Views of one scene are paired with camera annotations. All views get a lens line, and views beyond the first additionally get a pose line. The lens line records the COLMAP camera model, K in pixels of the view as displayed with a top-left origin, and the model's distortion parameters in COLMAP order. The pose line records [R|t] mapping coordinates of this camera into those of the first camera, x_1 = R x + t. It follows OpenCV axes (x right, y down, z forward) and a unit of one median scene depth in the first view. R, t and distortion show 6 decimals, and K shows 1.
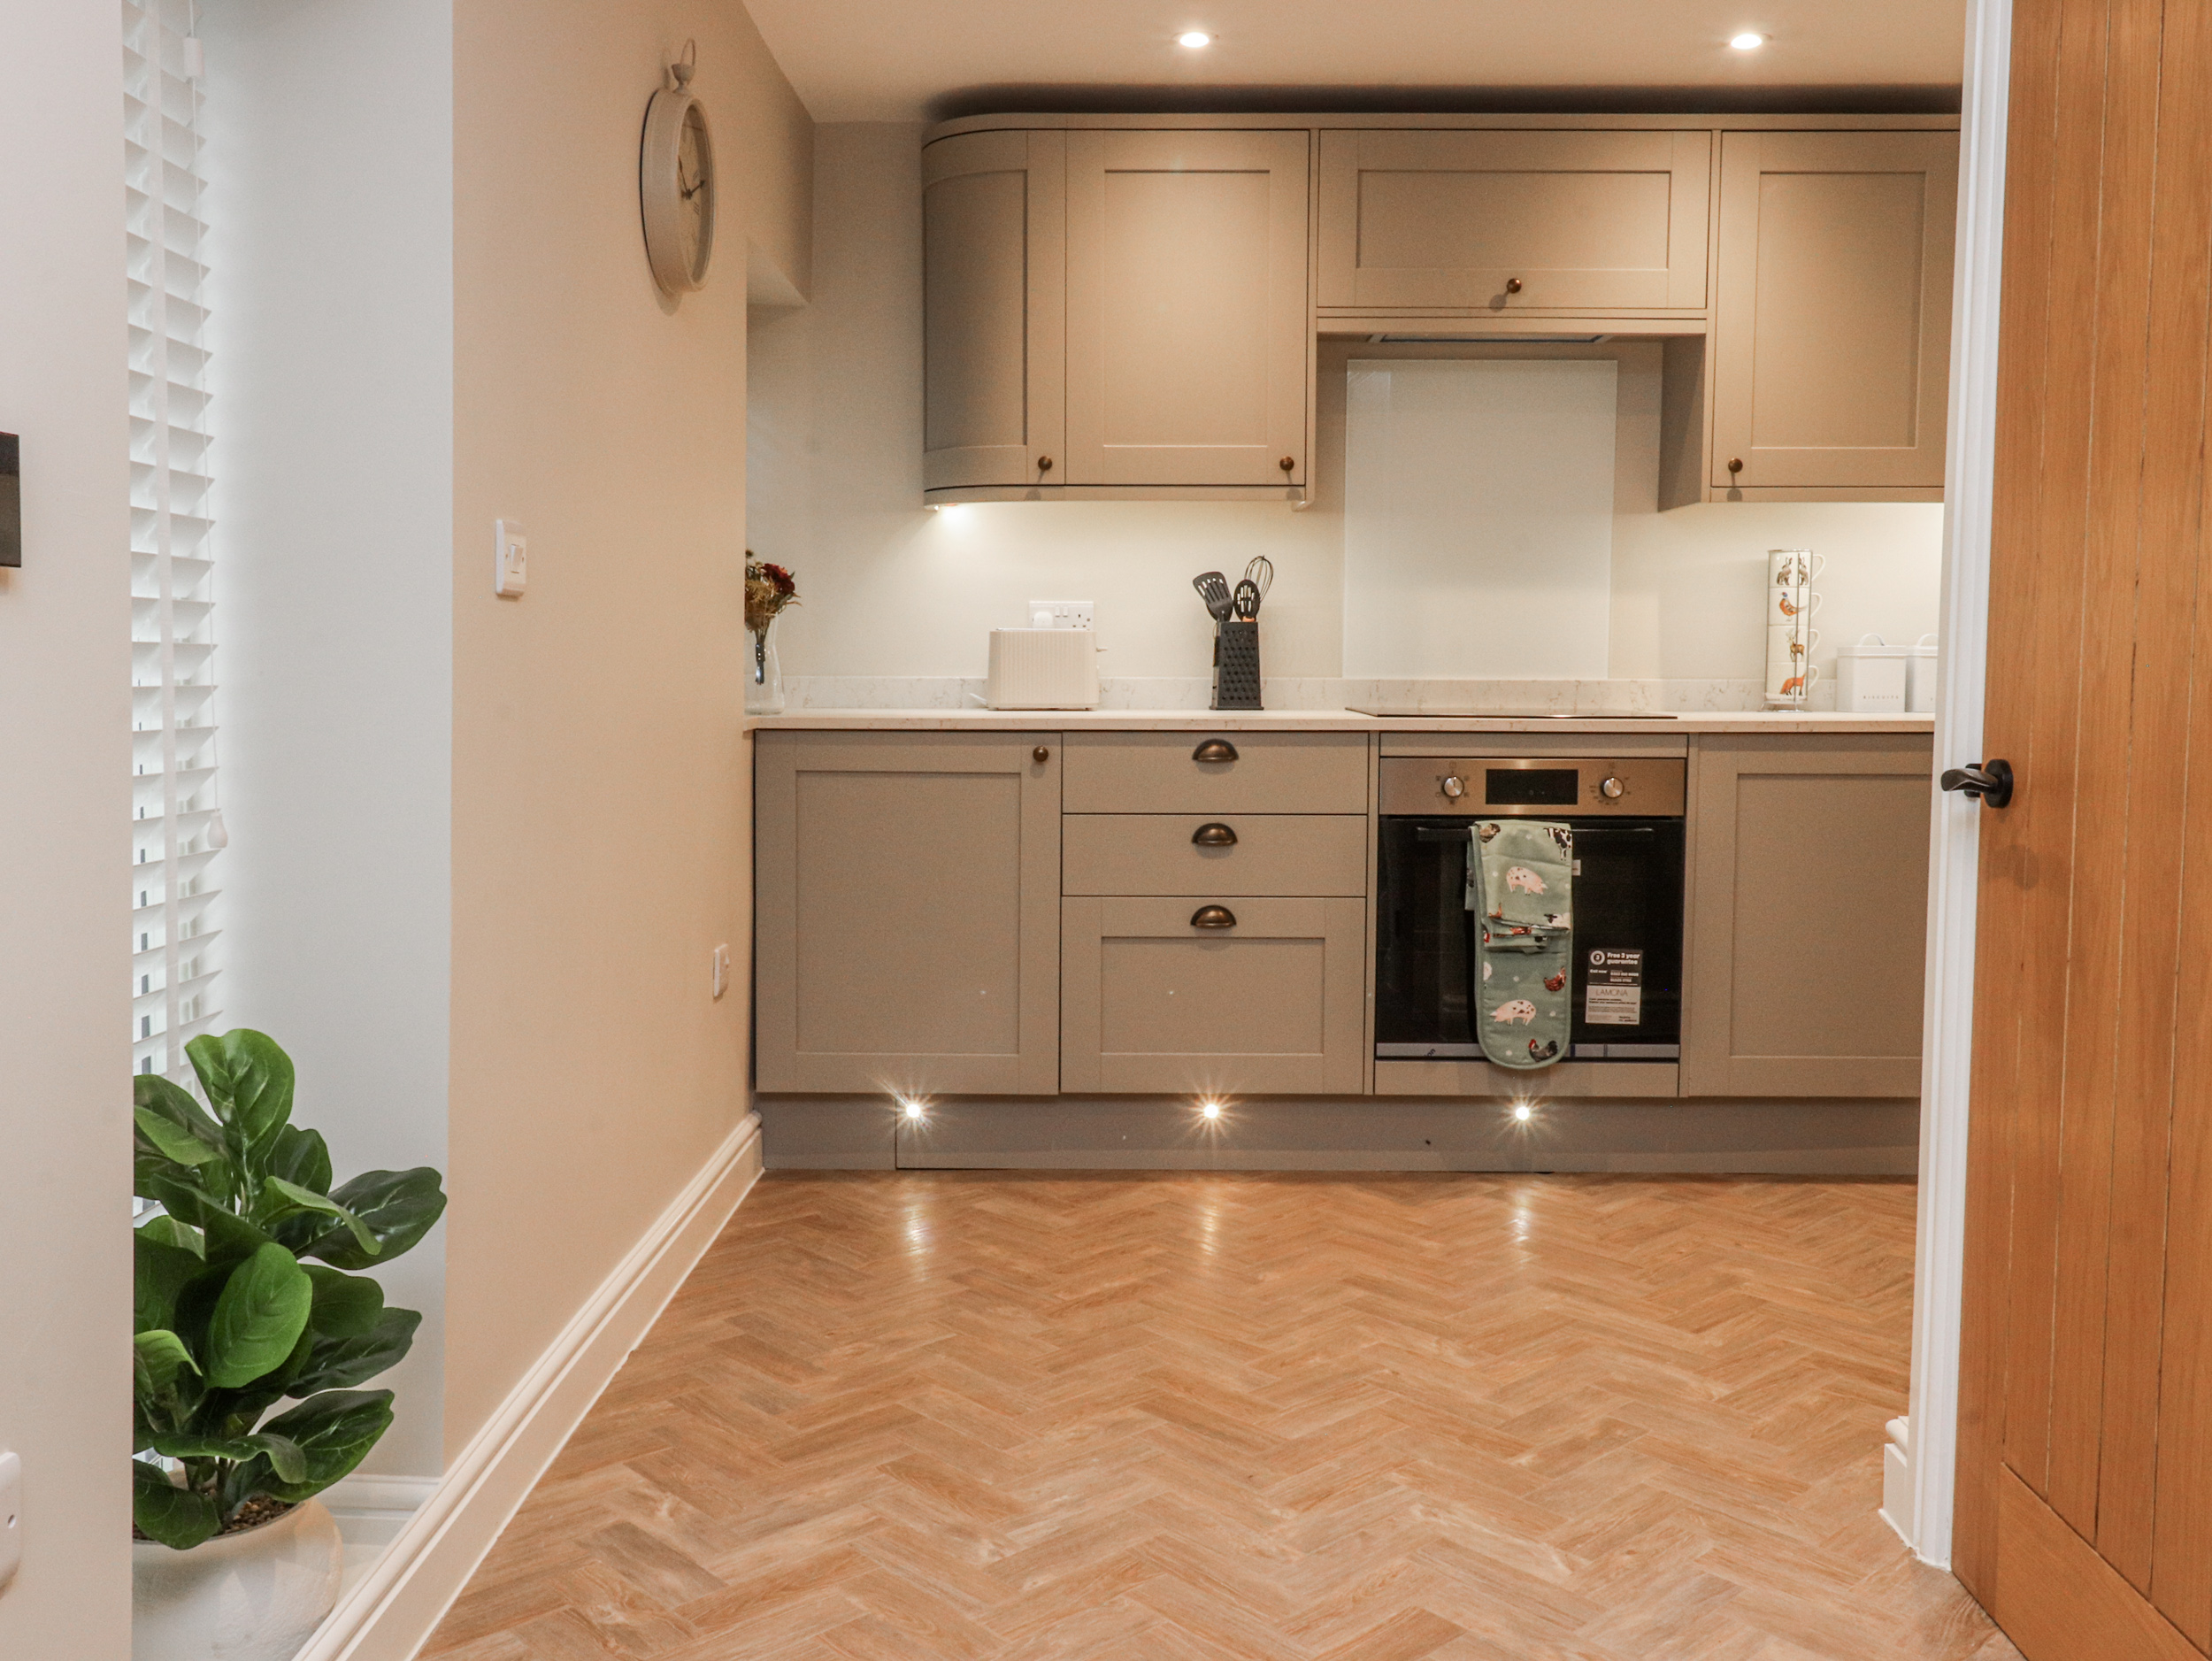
lens RADIAL K [[2120.4, 0, 1106.0], [0, 2120.4, 830.5], [0, 0, 1]] dist [0.152355, -0.000429]
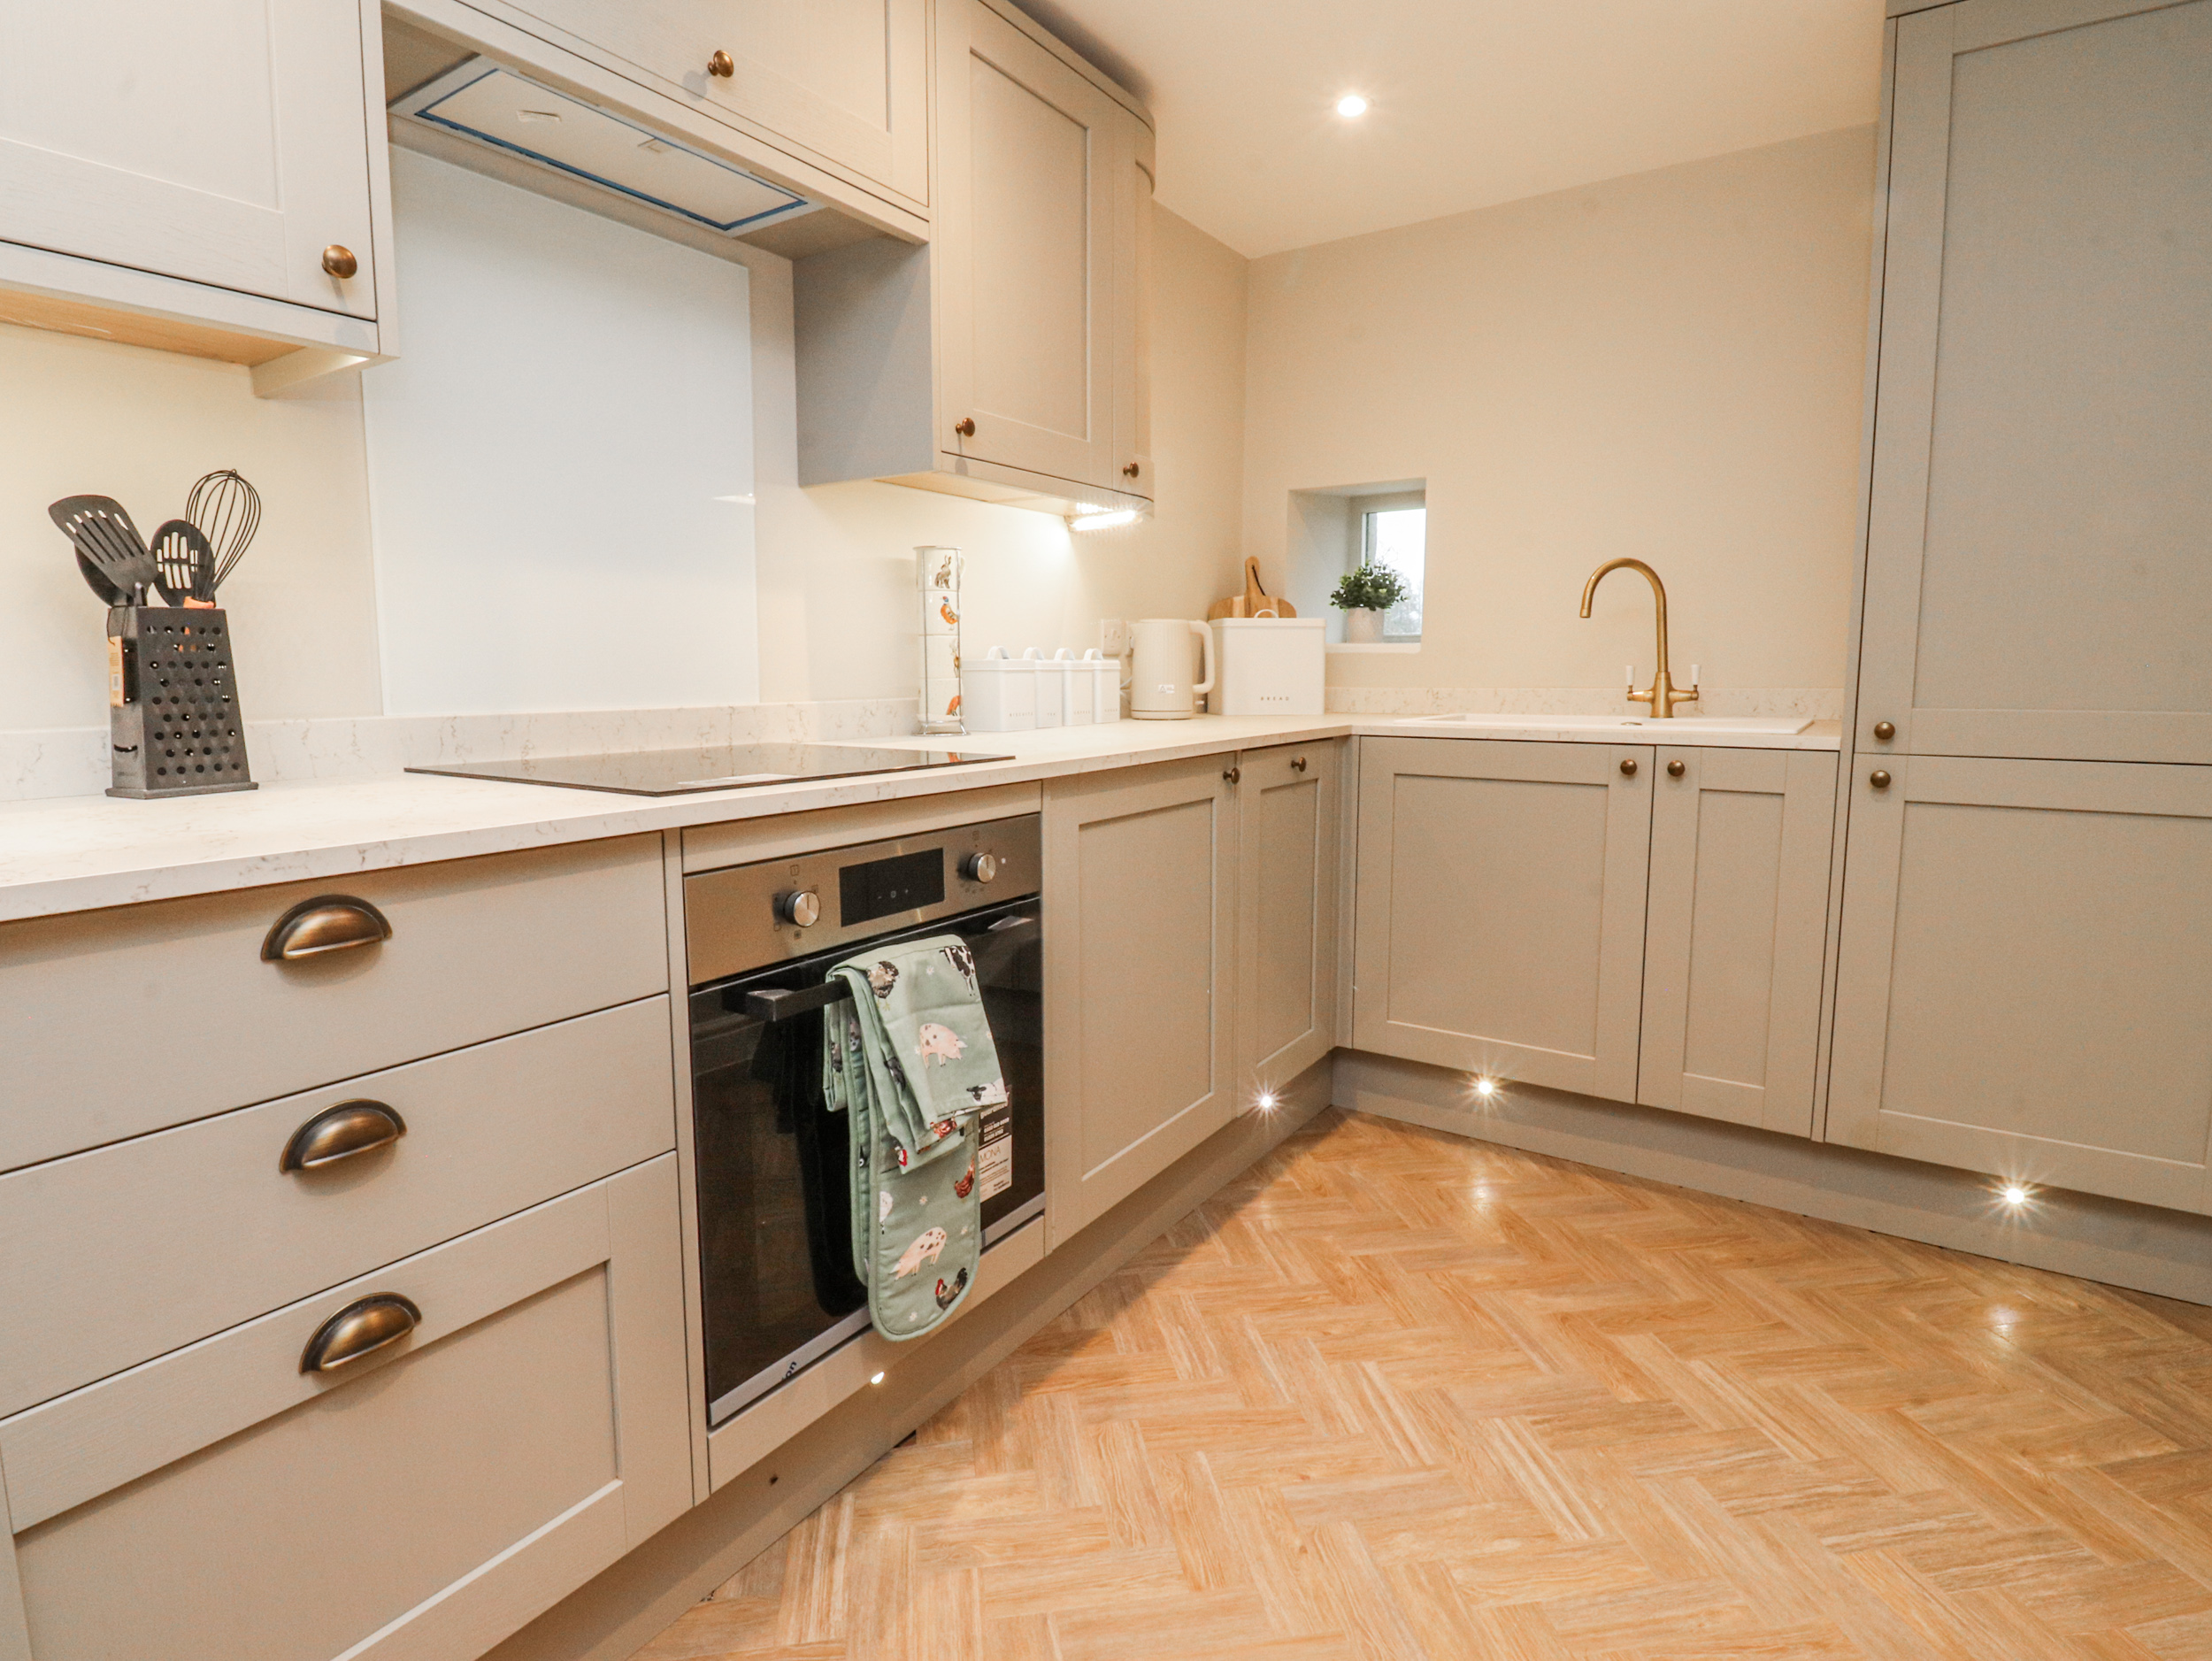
lens RADIAL K [[1169.6, 0, 1106.7], [0, 1169.6, 801.3], [0, 0, 1]] dist [-0.004695, -0.001444]
pose [[0.554133, -0.104683, 0.825819, -0.044323], [0.075914, 0.994282, 0.075098, -0.065322], [-0.828959, 0.021077, 0.558912, 0.754905]]
